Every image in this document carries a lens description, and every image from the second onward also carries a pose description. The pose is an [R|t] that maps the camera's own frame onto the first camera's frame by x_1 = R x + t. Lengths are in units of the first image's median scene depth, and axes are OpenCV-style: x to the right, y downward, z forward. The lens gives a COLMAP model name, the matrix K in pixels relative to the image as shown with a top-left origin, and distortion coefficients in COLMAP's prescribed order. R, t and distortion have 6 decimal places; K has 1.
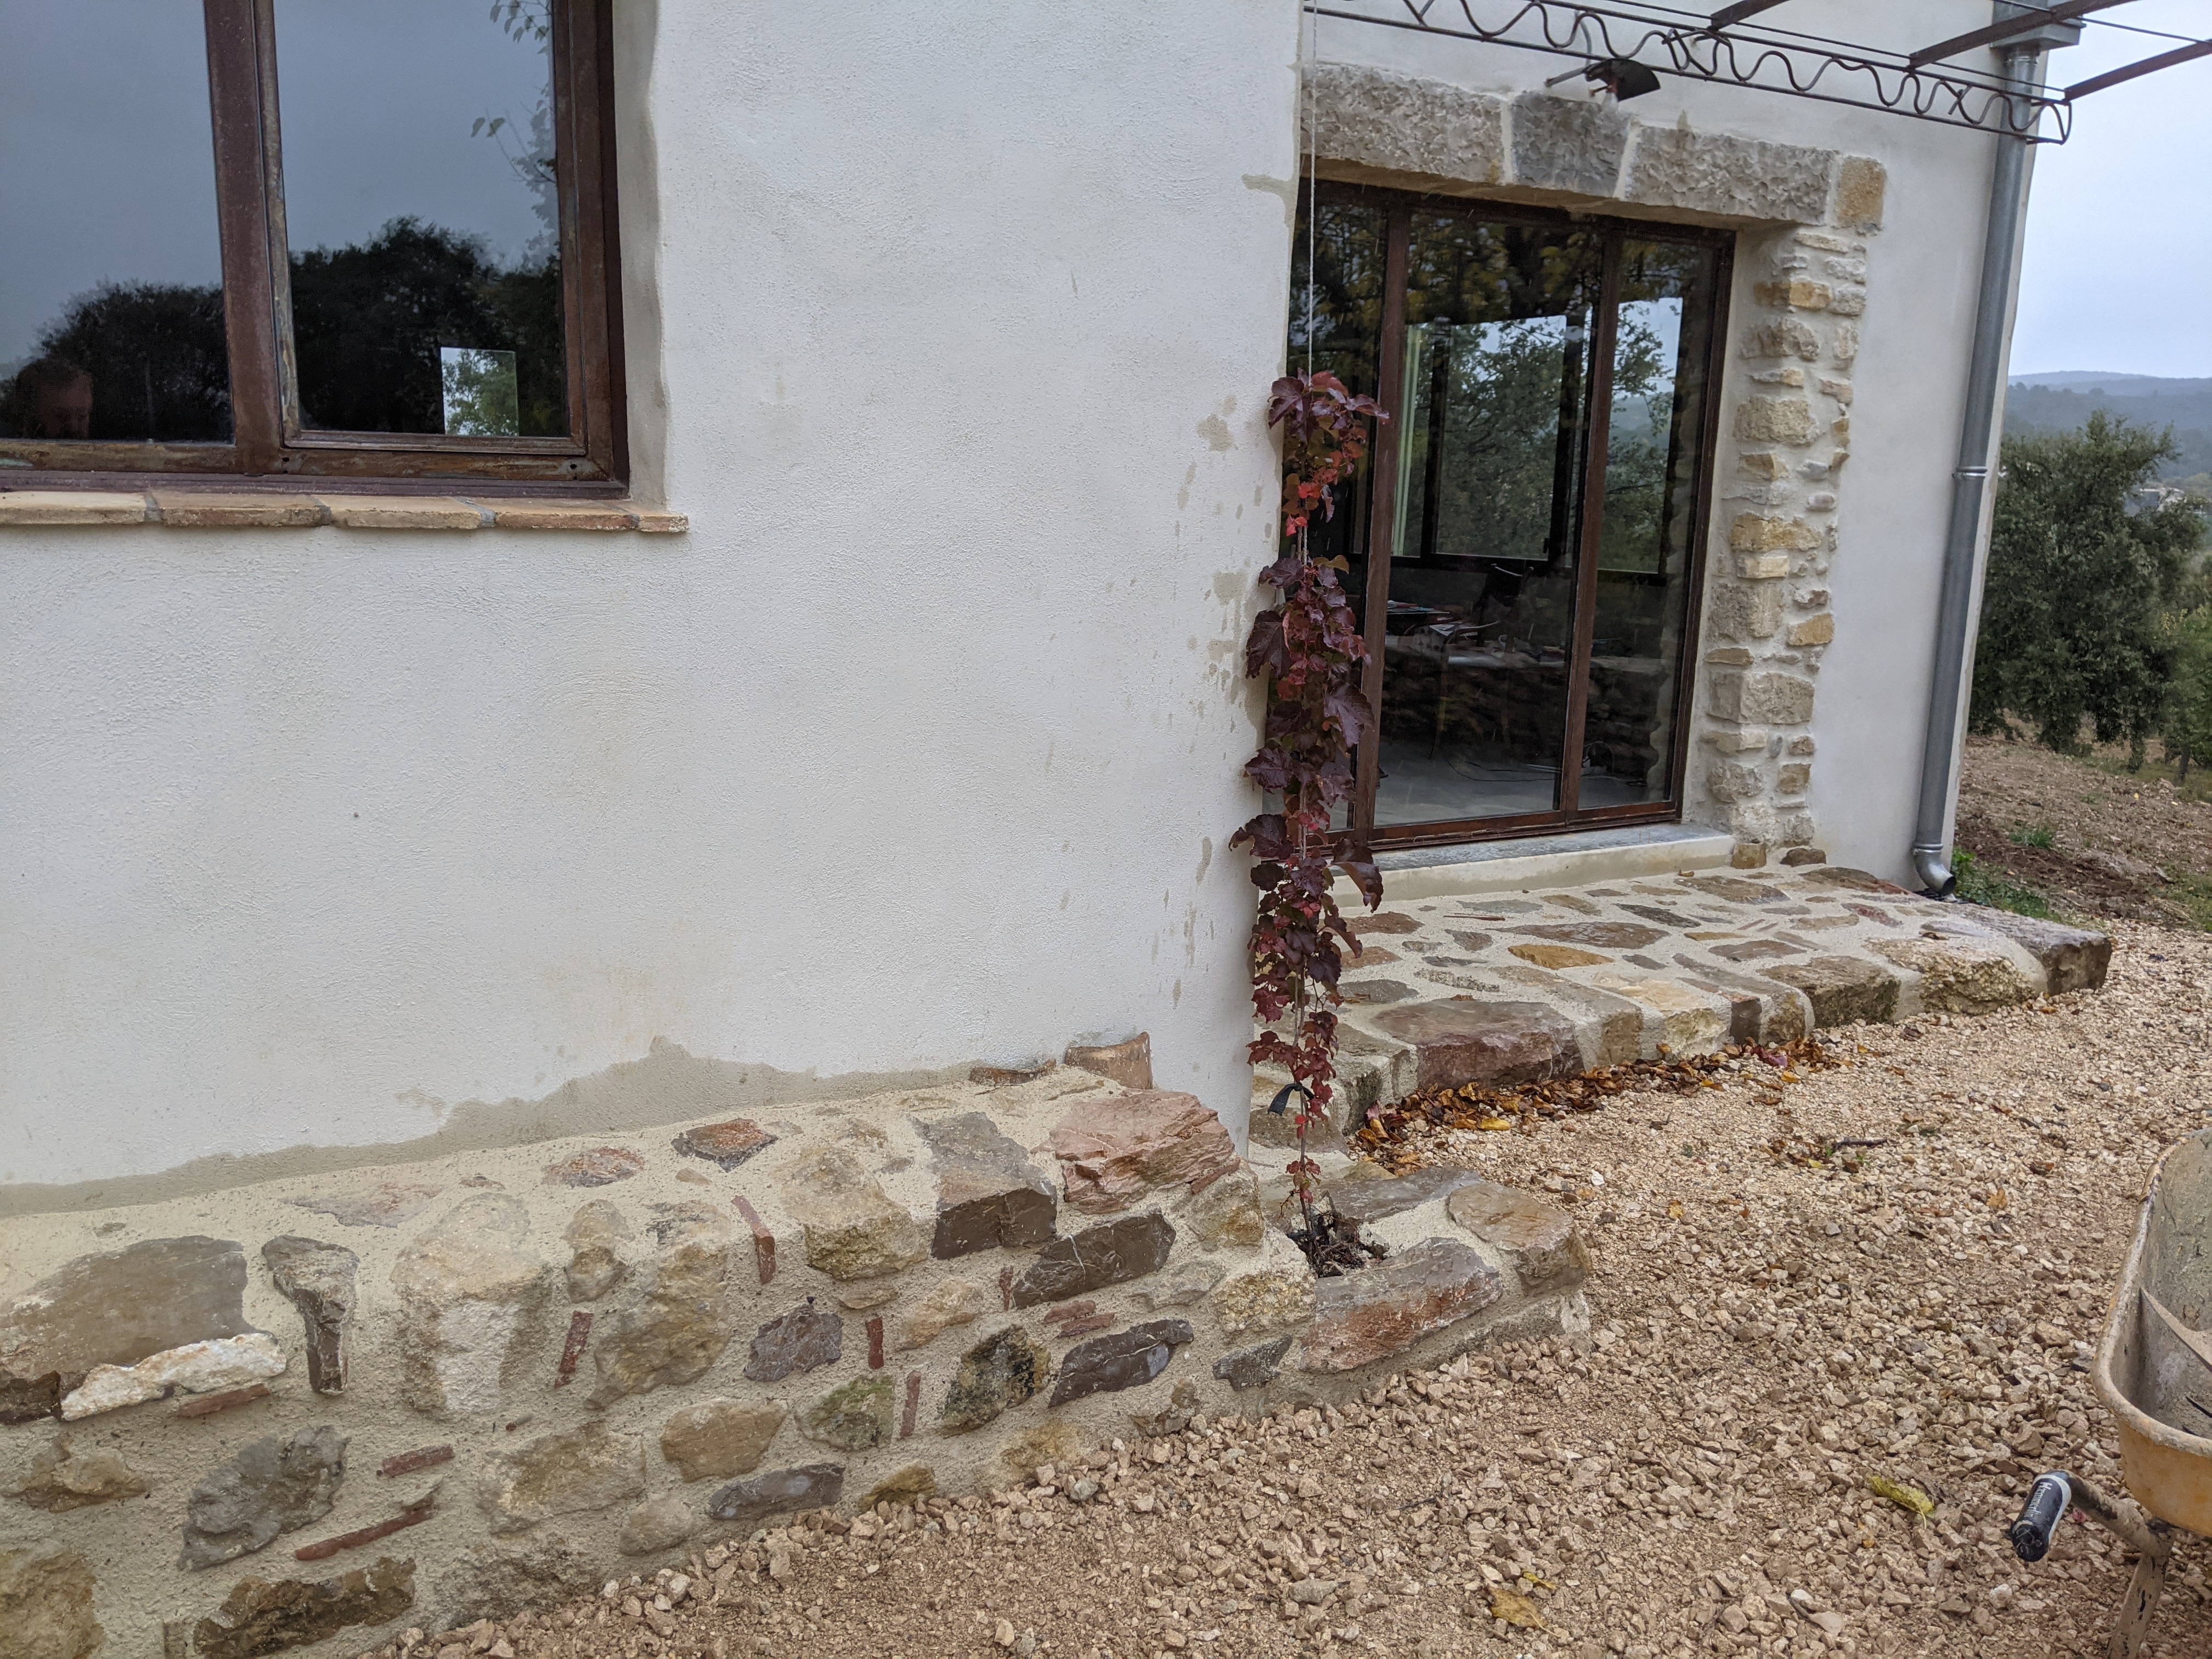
lens RADIAL K [[1751.3, 0, 1098.5], [0, 1751.3, 826.2], [0, 0, 1]] dist [-0.049706, -0.005836]
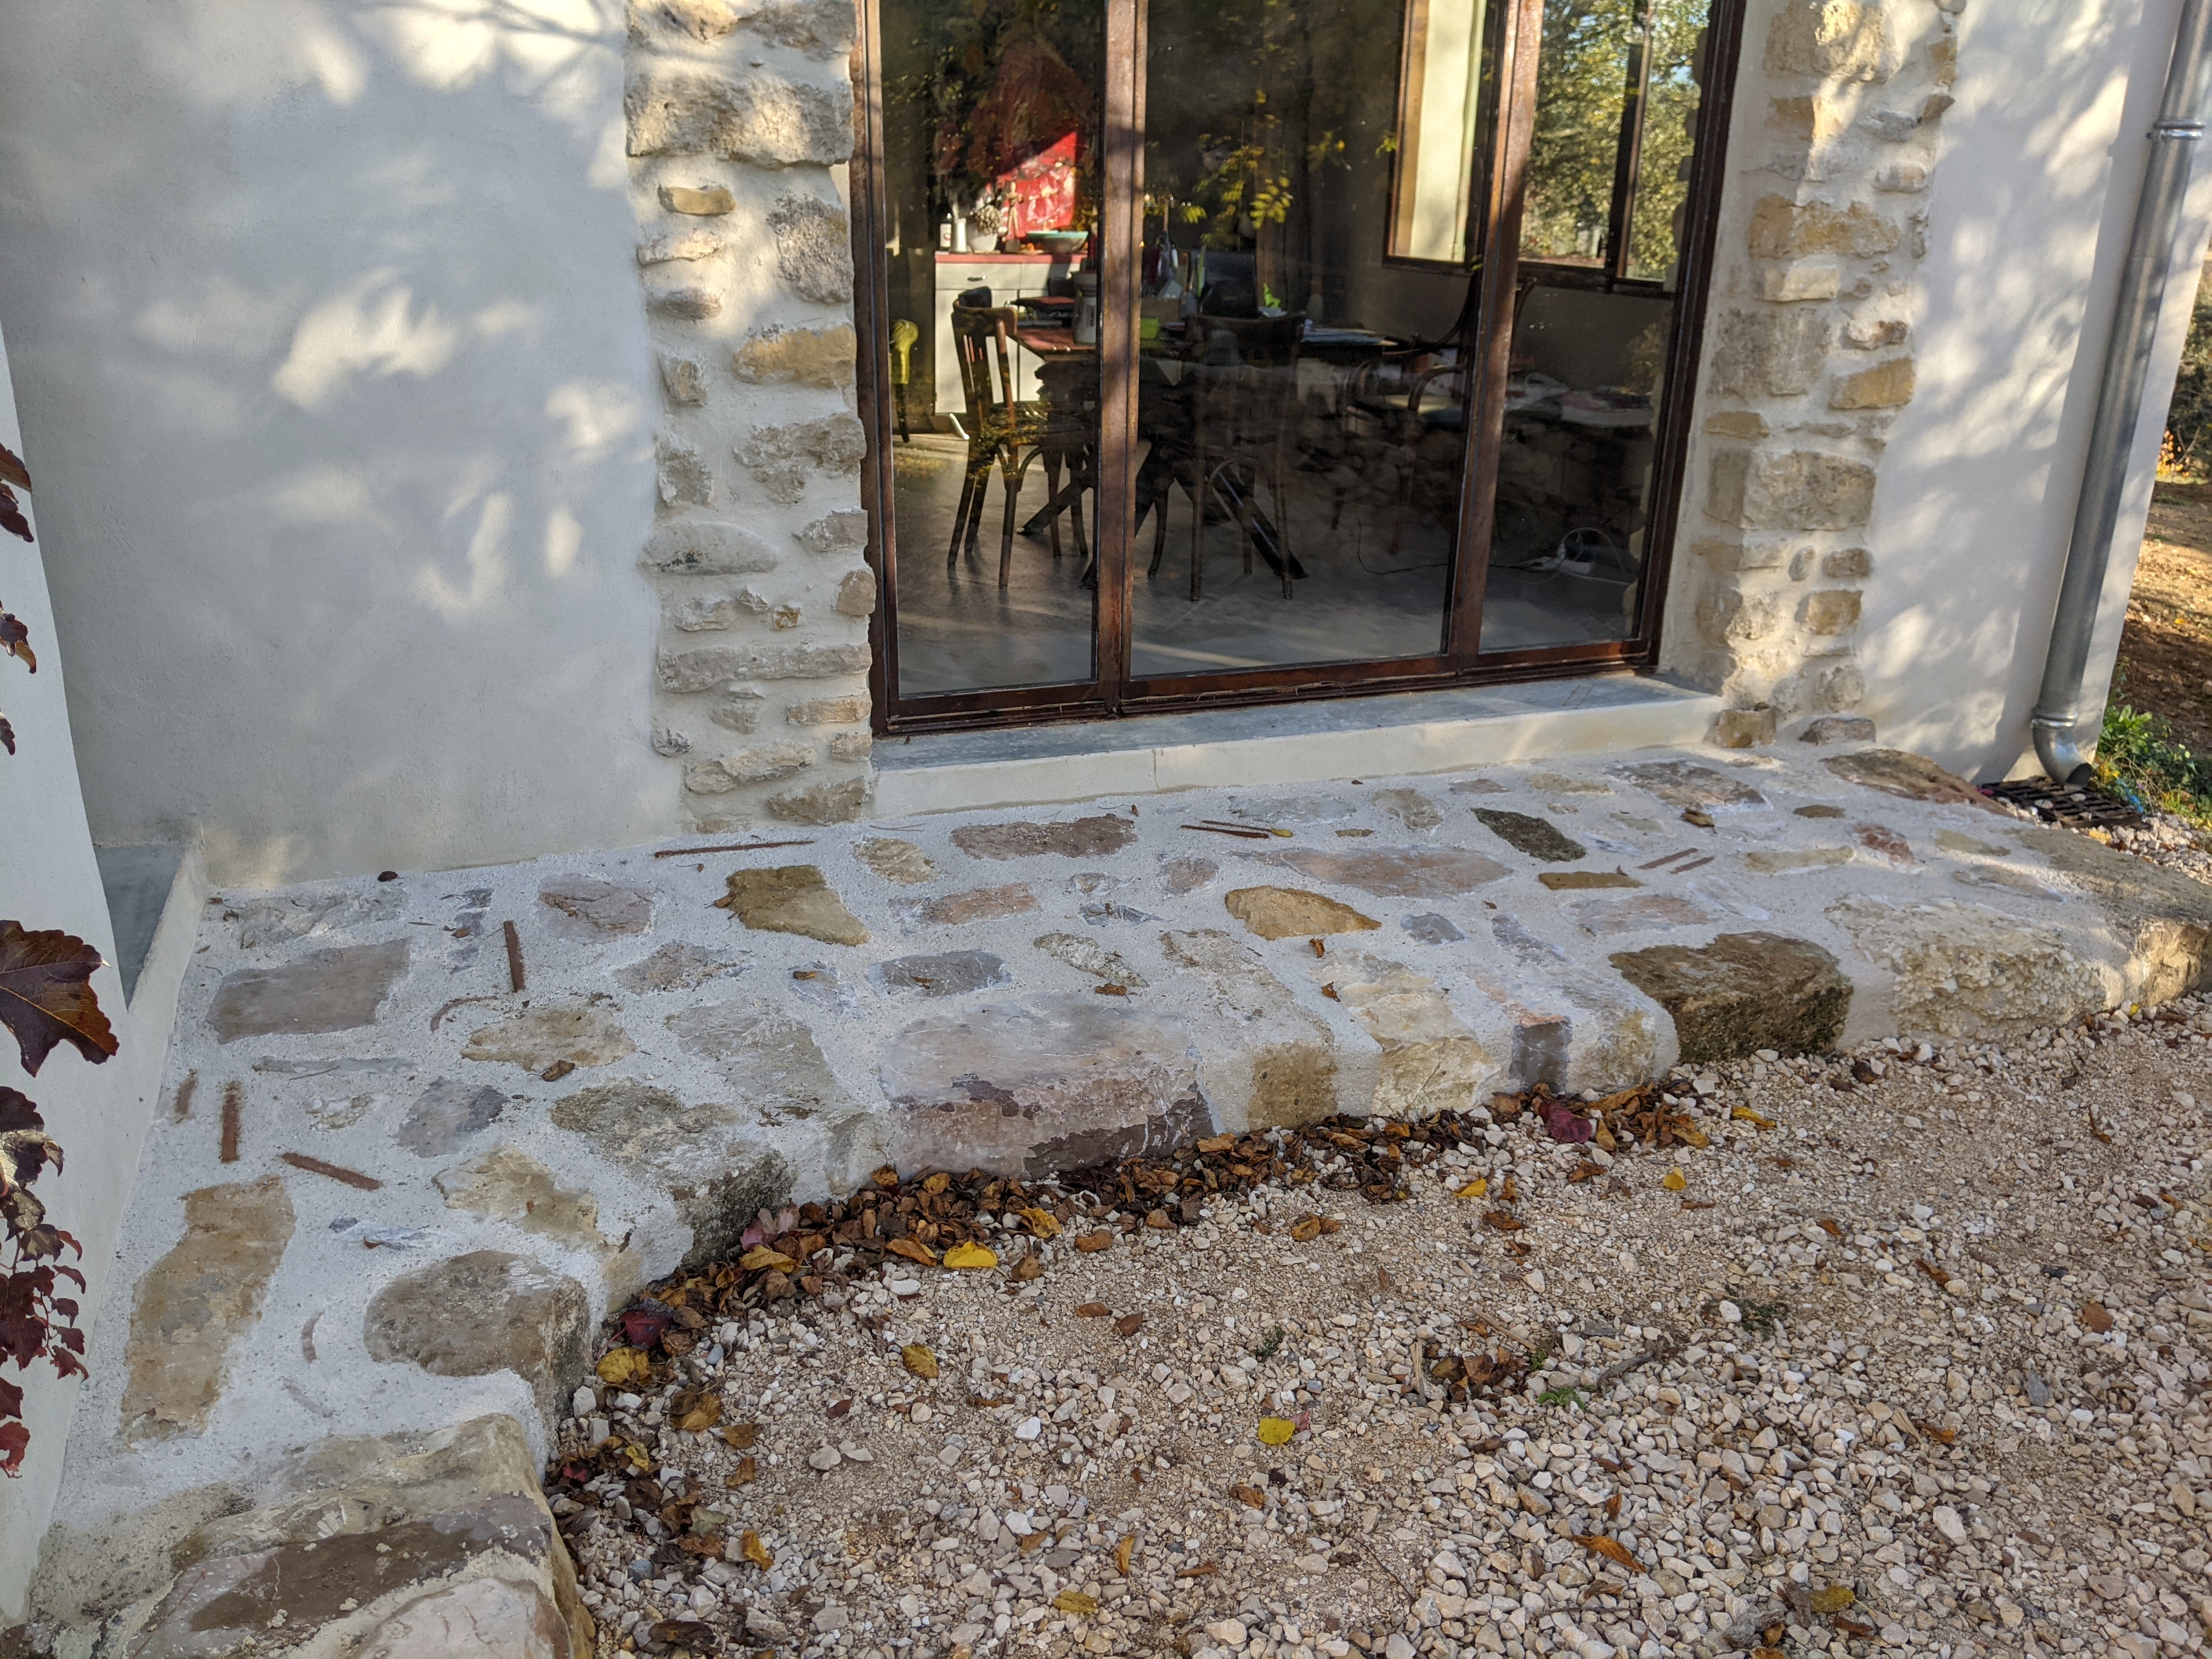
lens RADIAL K [[1751.3, 0, 1110.7], [0, 1751.3, 839.8], [0, 0, 1]] dist [-0.049706, -0.005836]
pose [[0.984860, 0.048357, -0.166473, 0.252230], [-0.019833, 0.985431, 0.168913, -0.049562], [0.172216, -0.163054, 0.971471, 0.305867]]
